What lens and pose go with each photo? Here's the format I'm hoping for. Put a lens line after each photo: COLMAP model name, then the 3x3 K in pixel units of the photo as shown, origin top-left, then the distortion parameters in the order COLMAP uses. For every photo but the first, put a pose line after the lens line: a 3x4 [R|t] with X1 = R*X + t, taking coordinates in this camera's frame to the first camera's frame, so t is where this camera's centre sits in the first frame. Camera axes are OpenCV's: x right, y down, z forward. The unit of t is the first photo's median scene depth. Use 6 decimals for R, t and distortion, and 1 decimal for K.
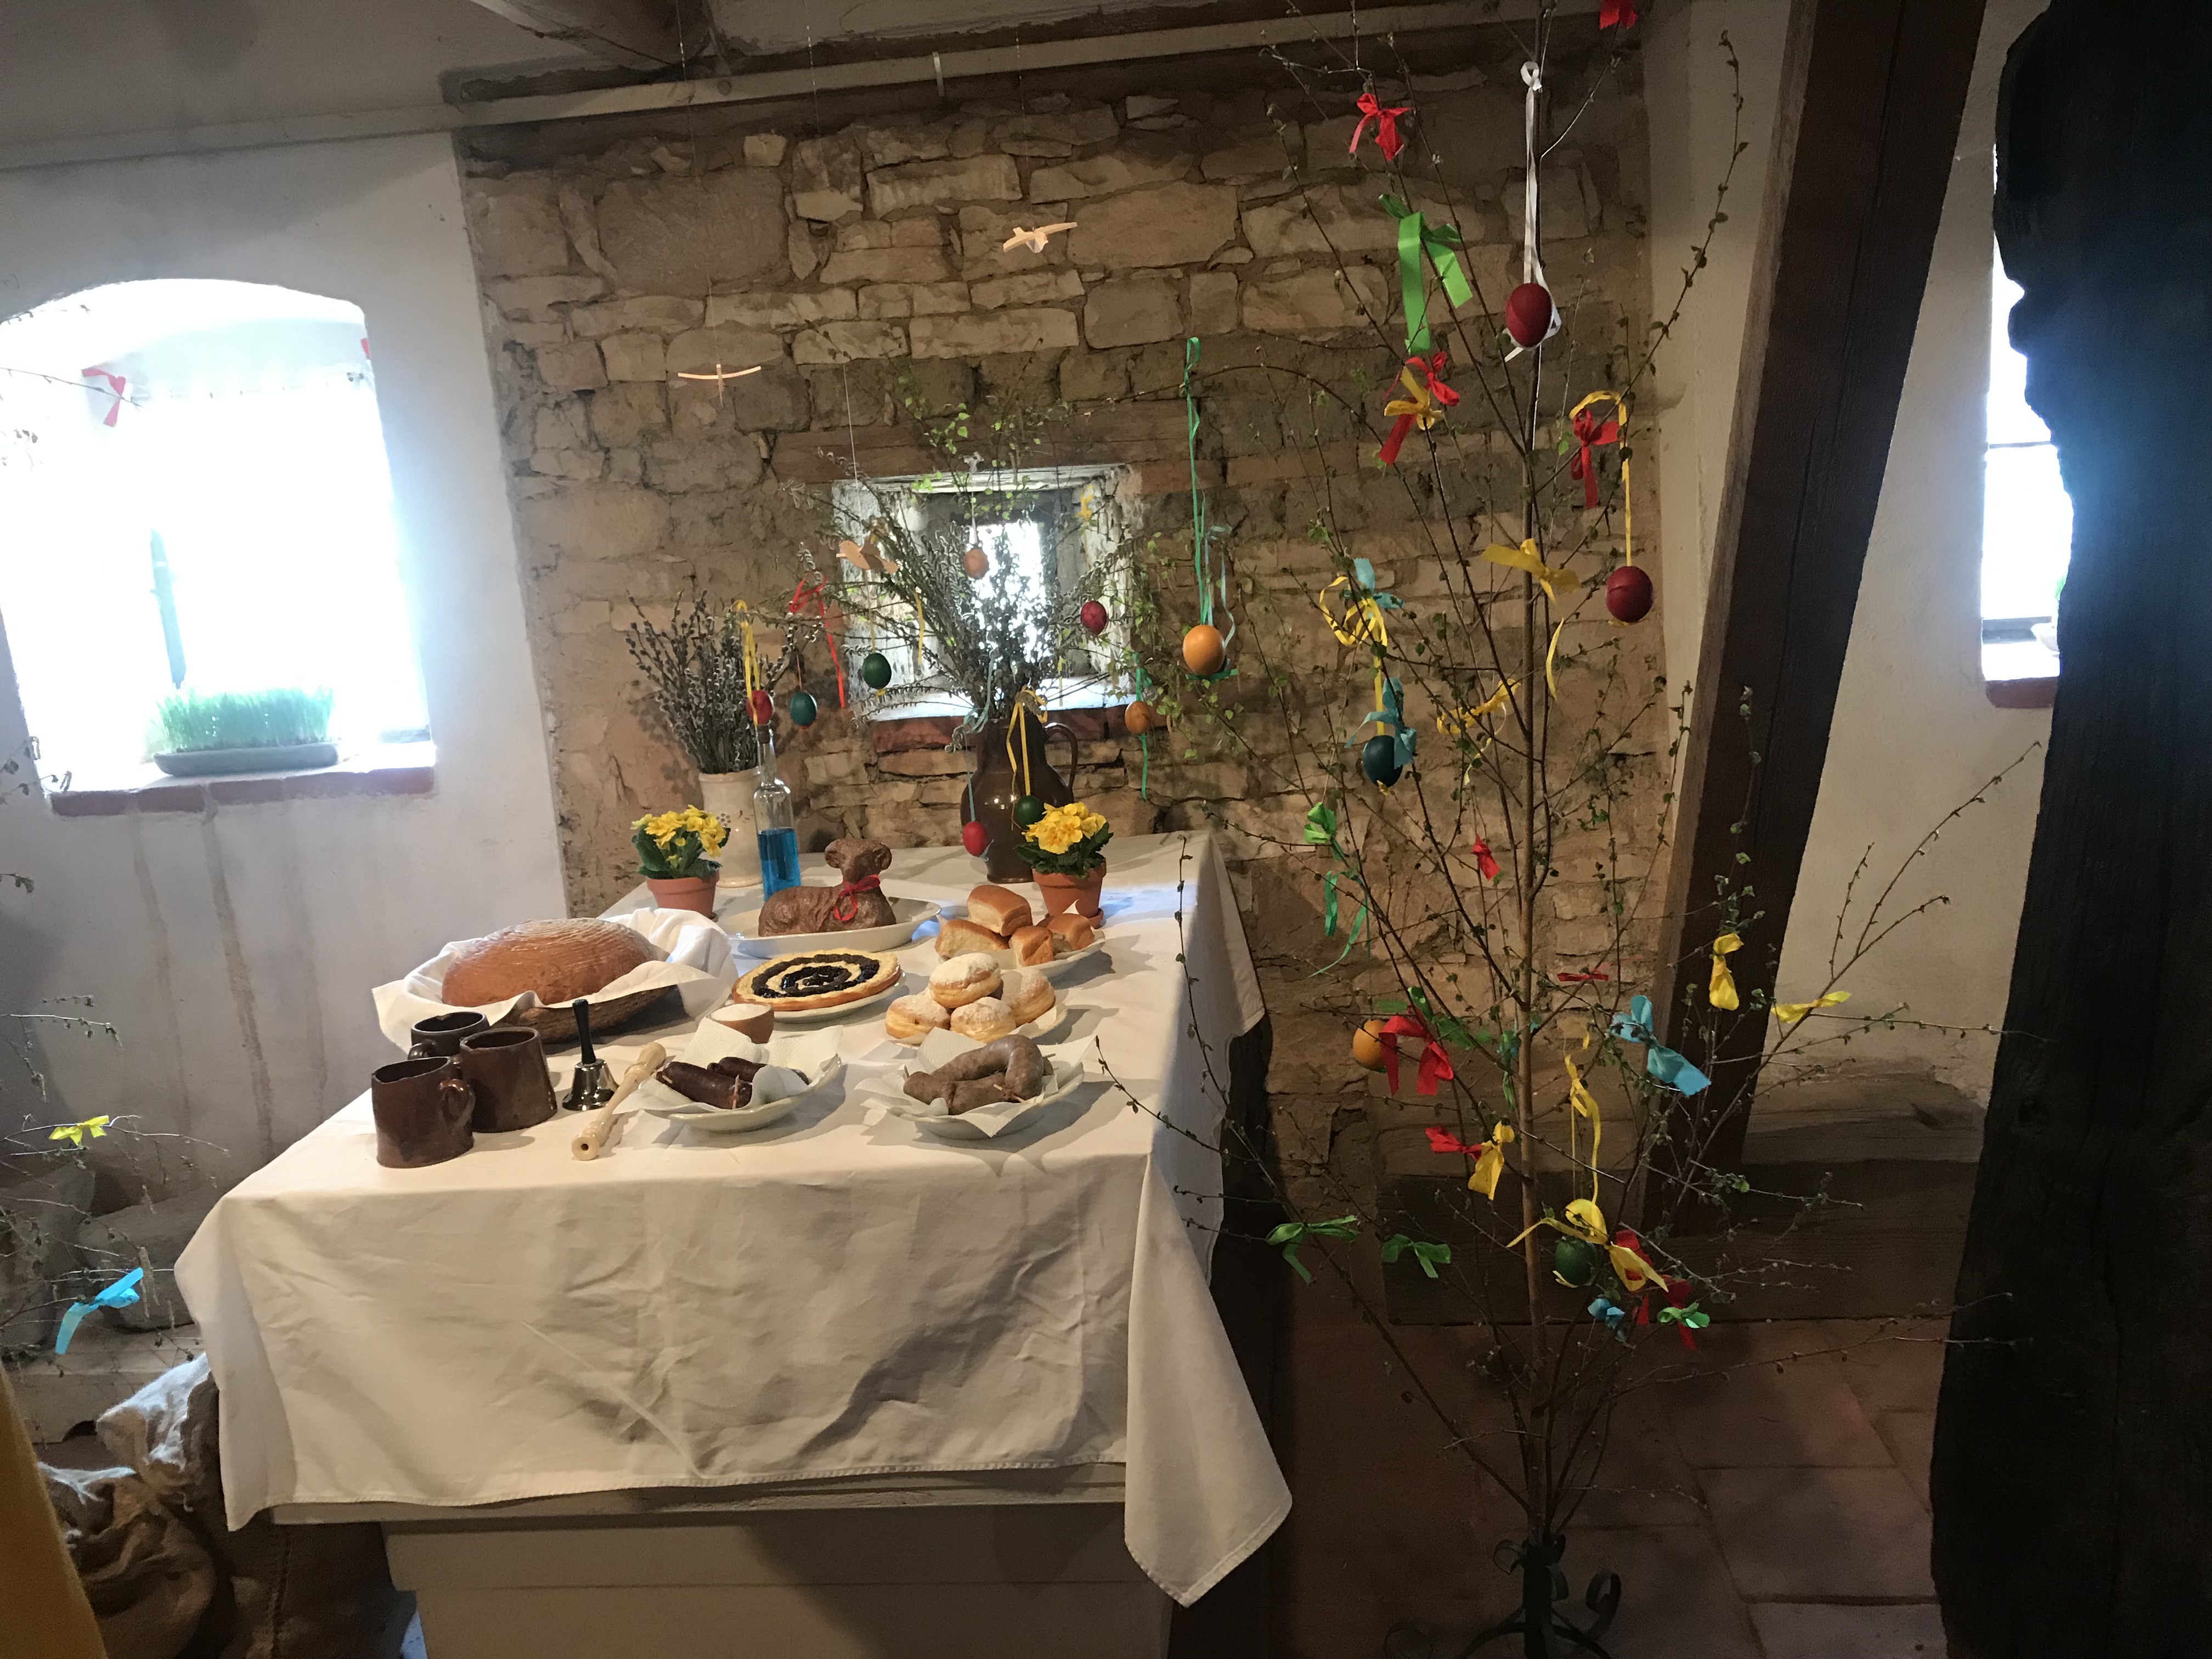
lens RADIAL K [[1913.7, 0, 1128.6], [0, 1913.7, 808.2], [0, 0, 1]] dist [0.039697, -0.032552]
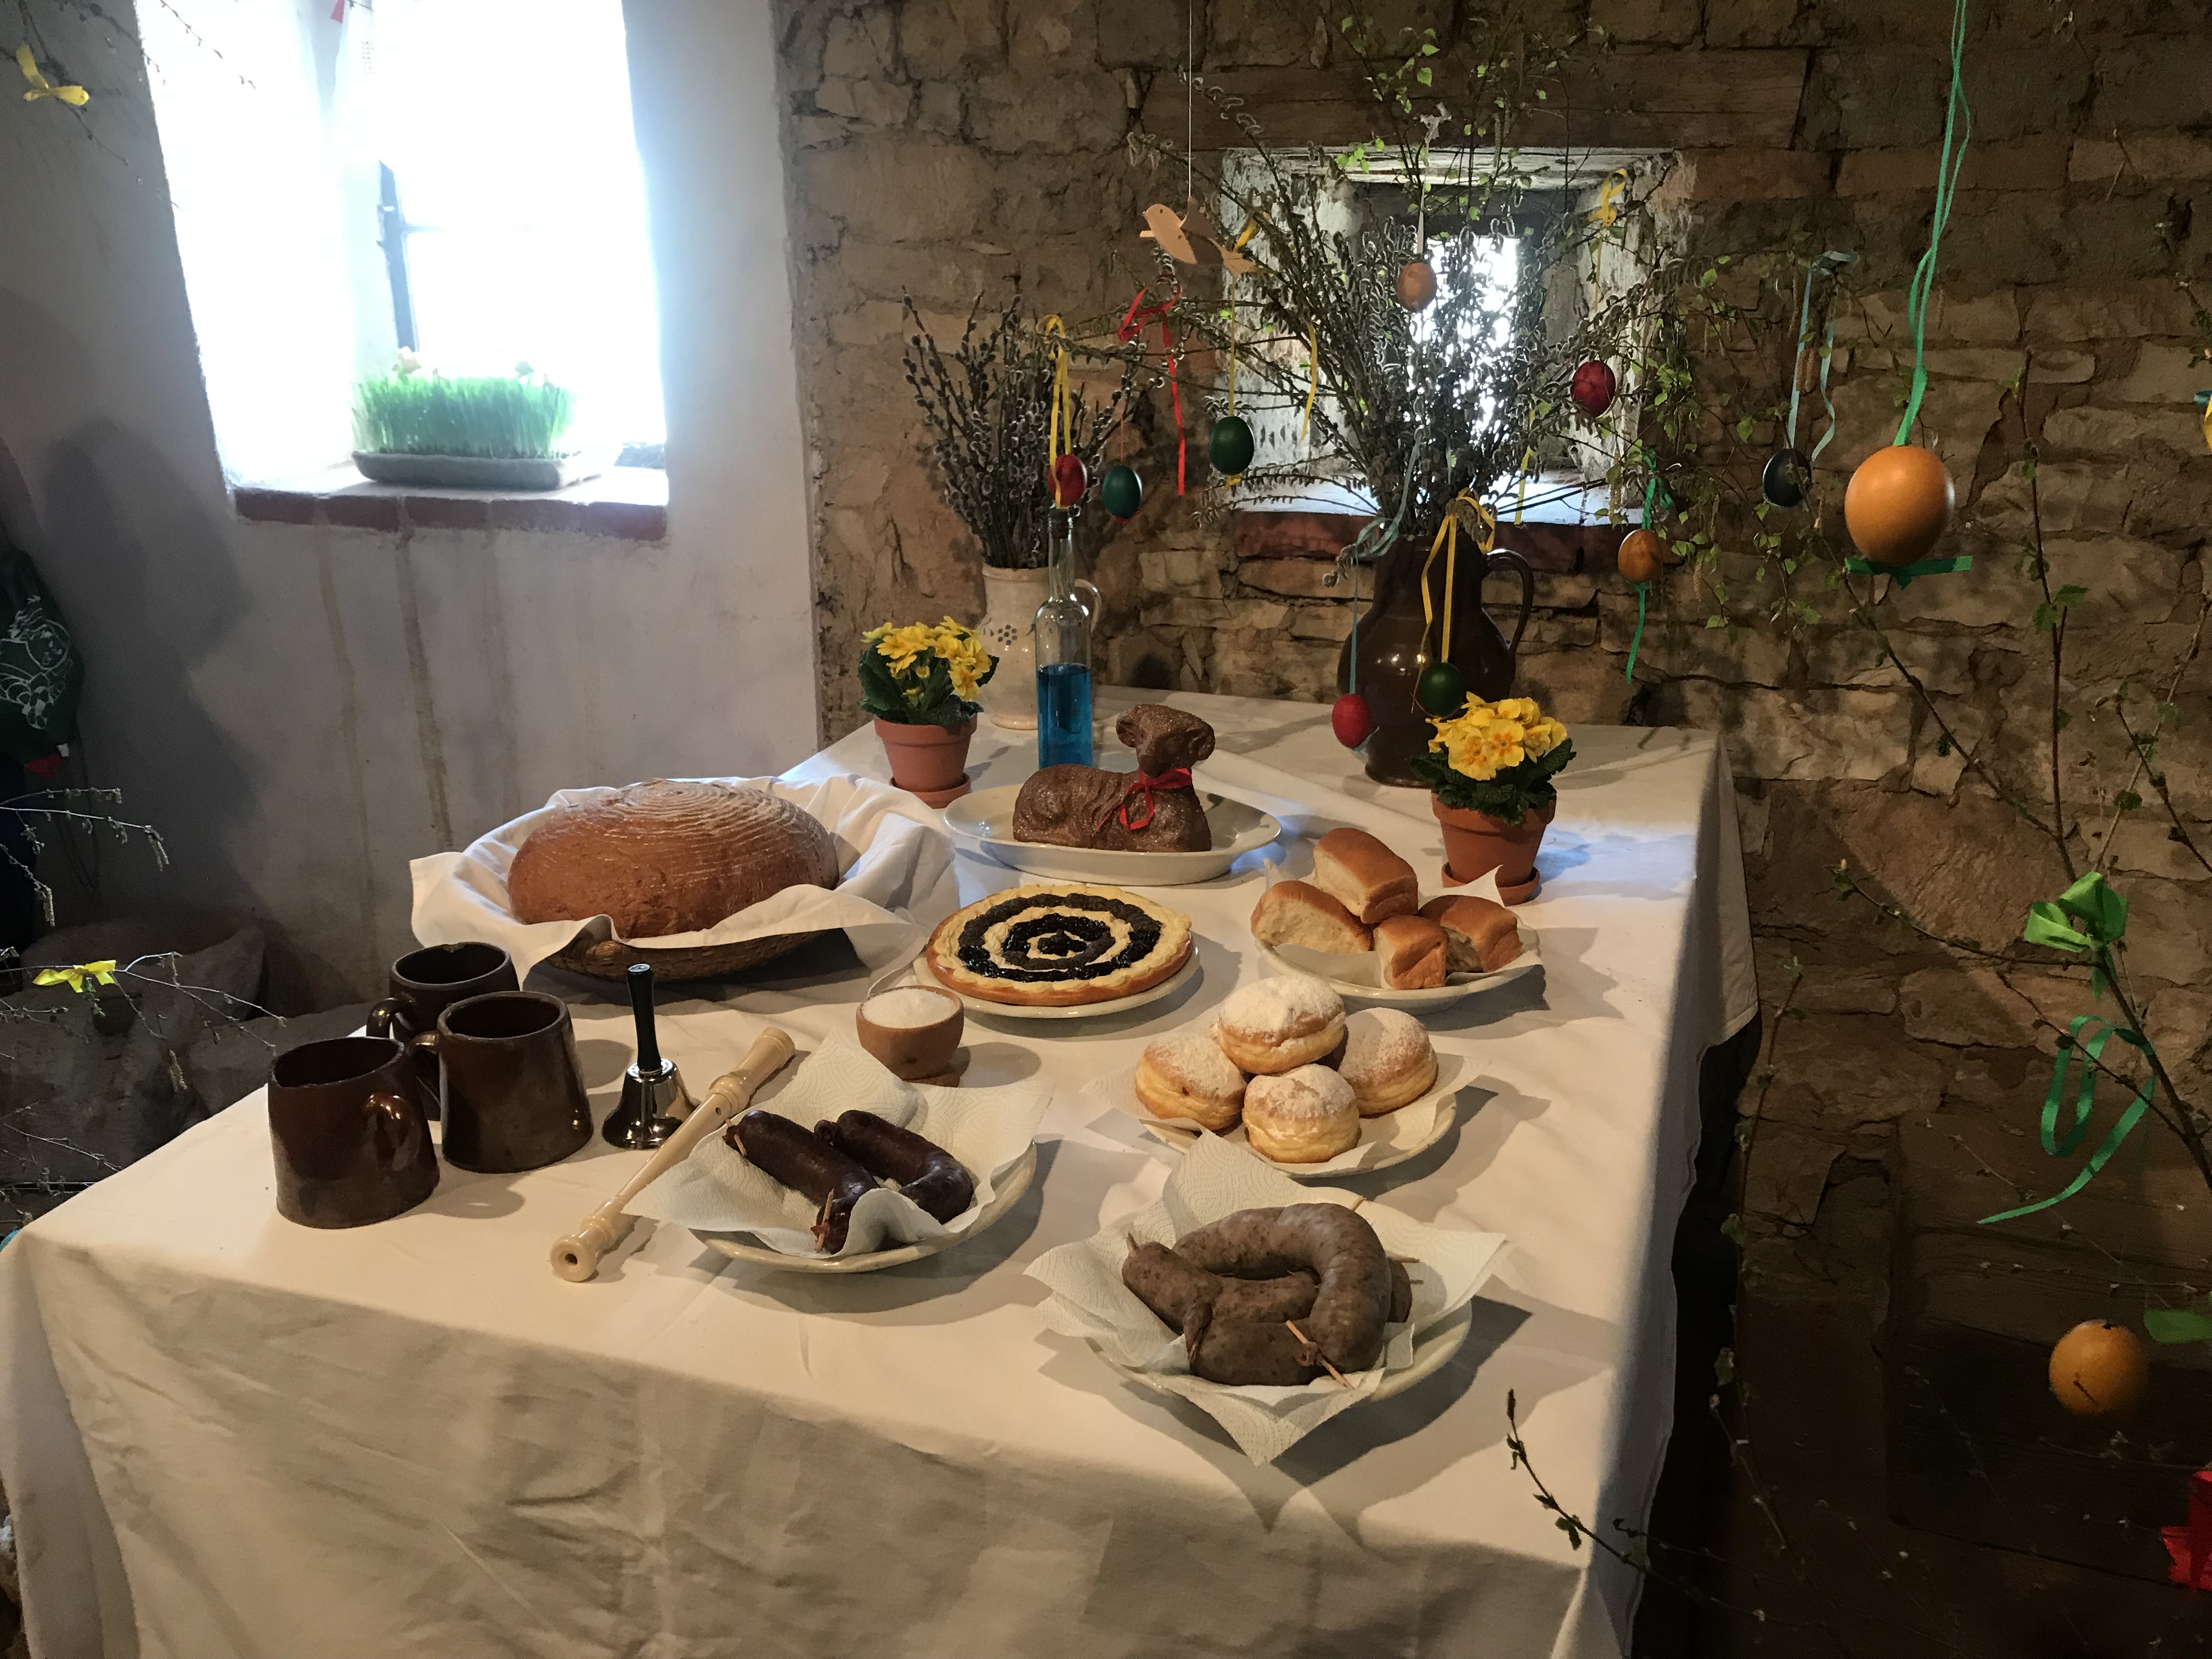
lens RADIAL K [[1913.7, 0, 1077.0], [0, 1913.7, 815.3], [0, 0, 1]] dist [0.039697, -0.032552]
pose [[0.963581, 0.144303, -0.225139, -0.017865], [-0.112589, 0.982572, 0.147907, -0.034990], [0.242559, -0.117172, 0.963035, 0.317424]]
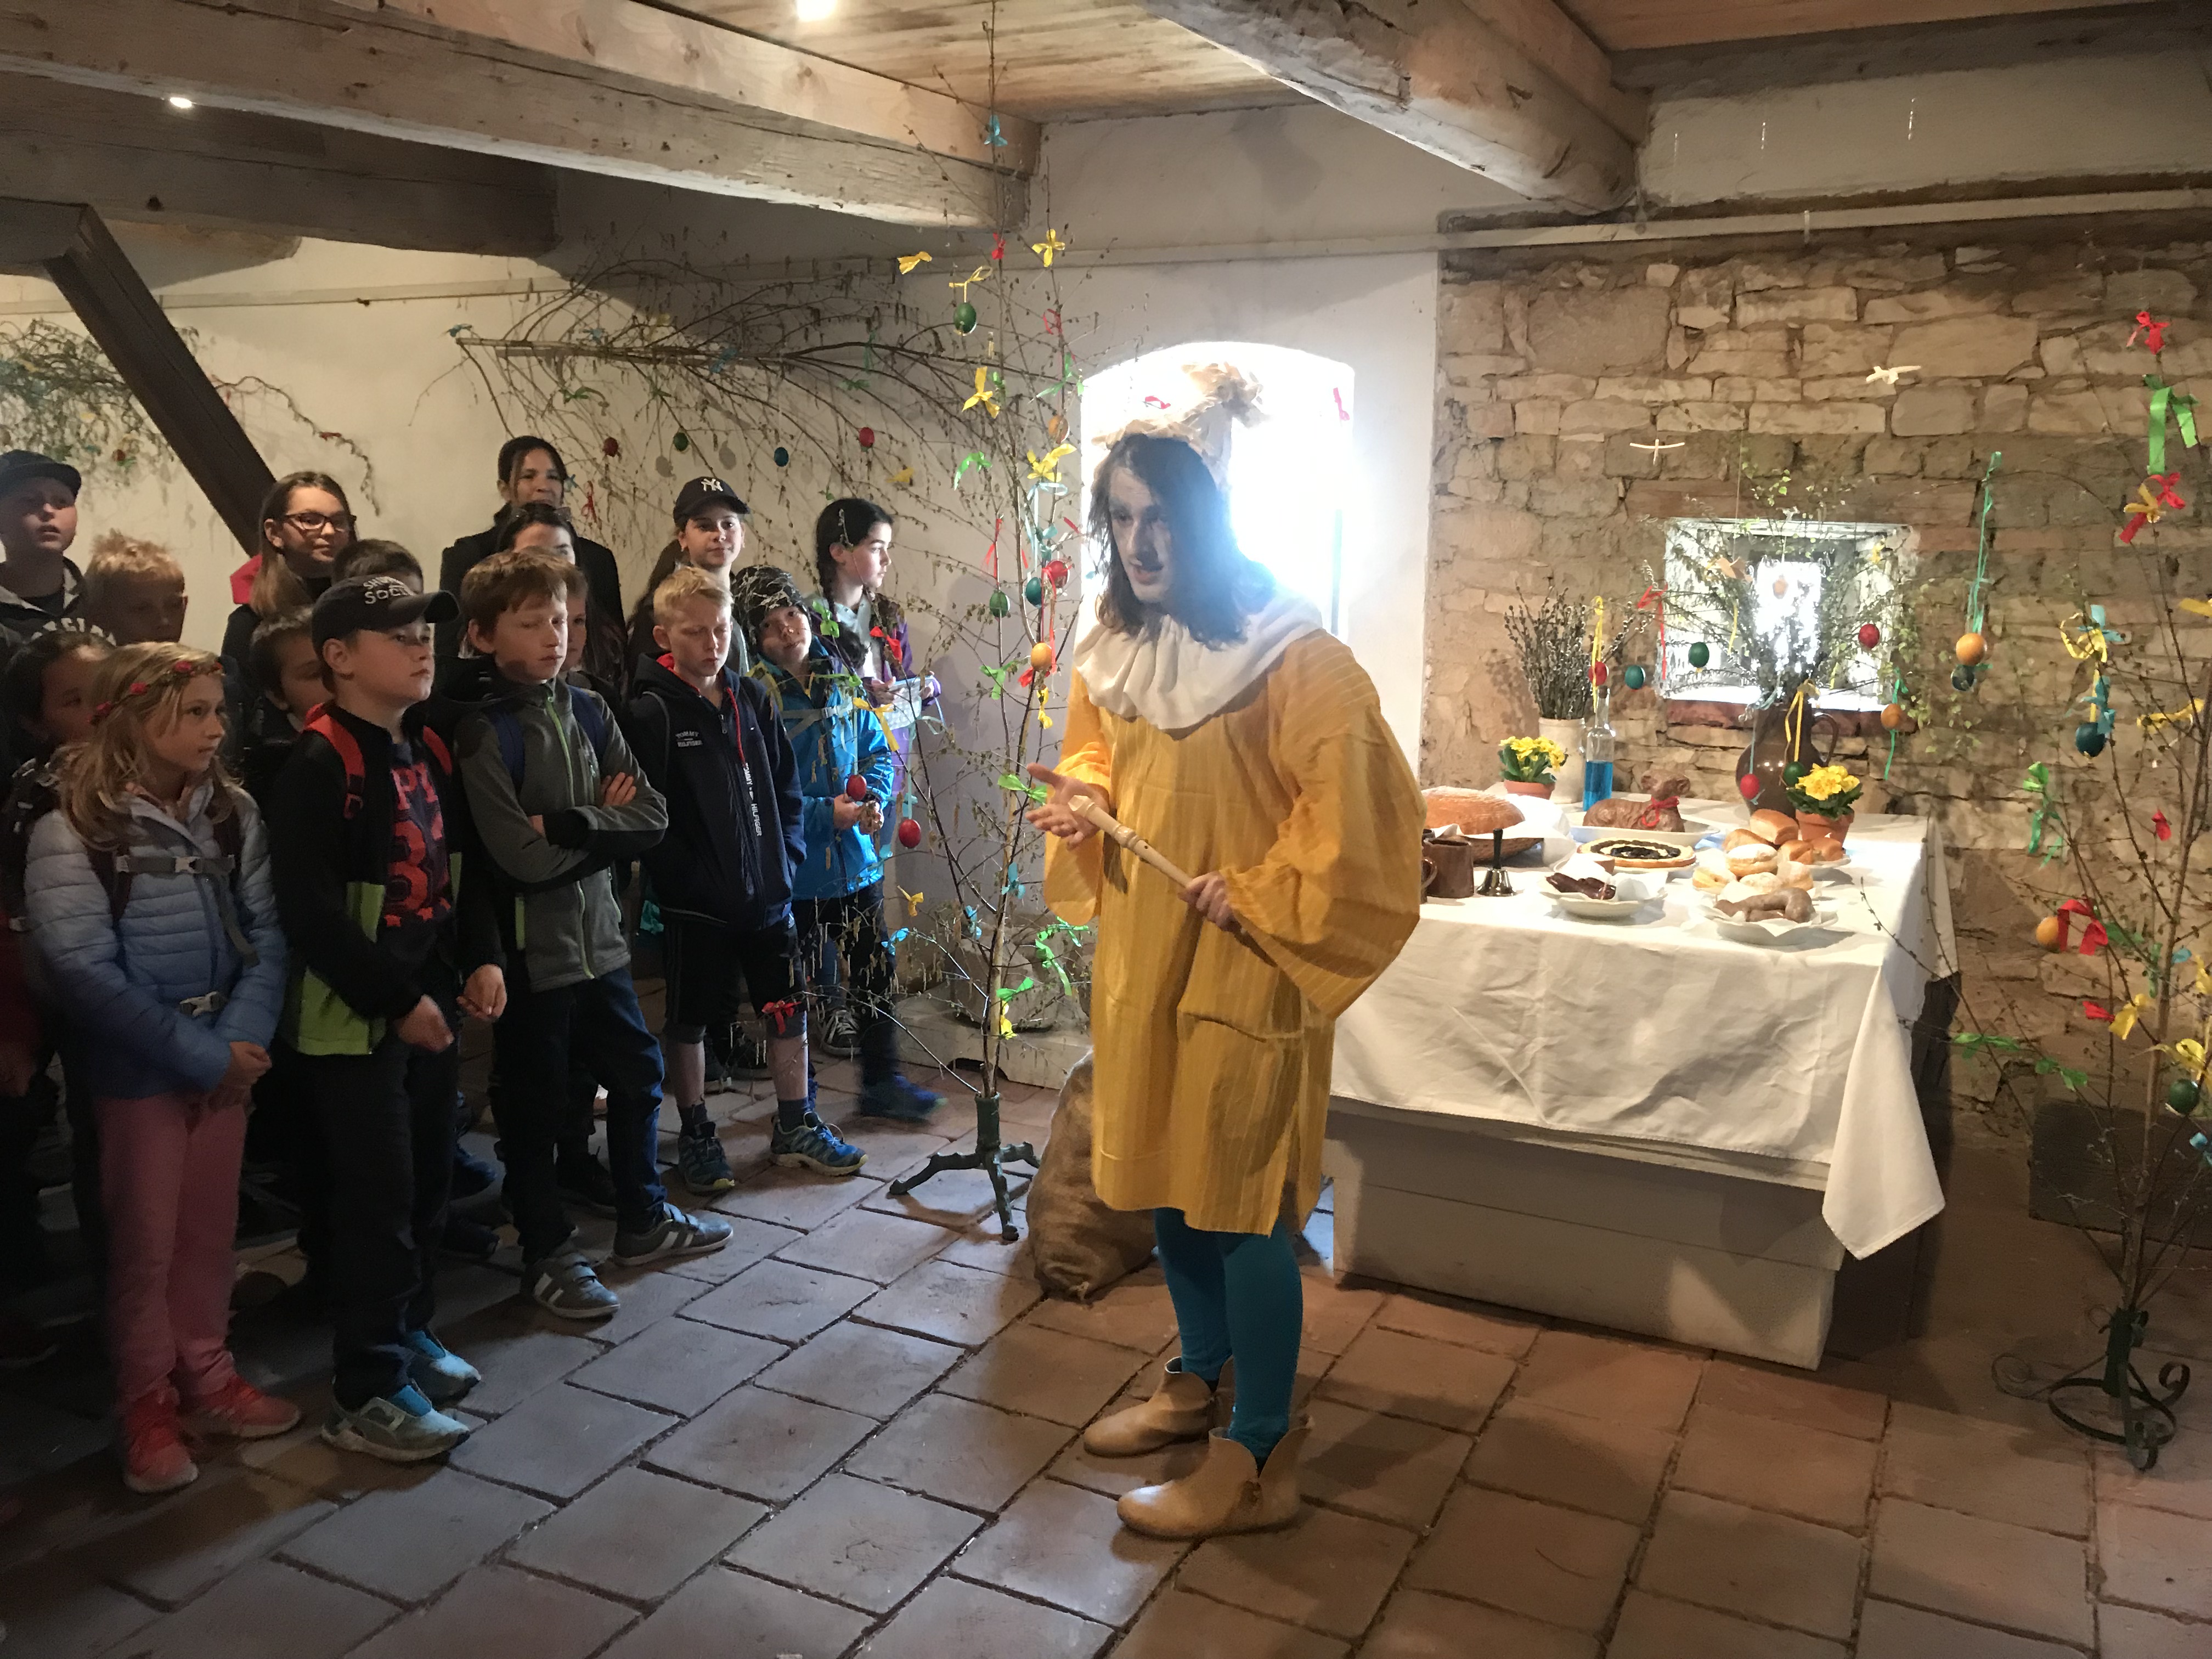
lens RADIAL K [[1913.7, 0, 1076.1], [0, 1913.7, 795.4], [0, 0, 1]] dist [0.039697, -0.032552]
pose [[0.924070, 0.147964, -0.352422, -0.037176], [-0.154911, 0.987891, 0.008581, 0.078126], [0.349425, 0.046665, 0.935802, -0.416934]]
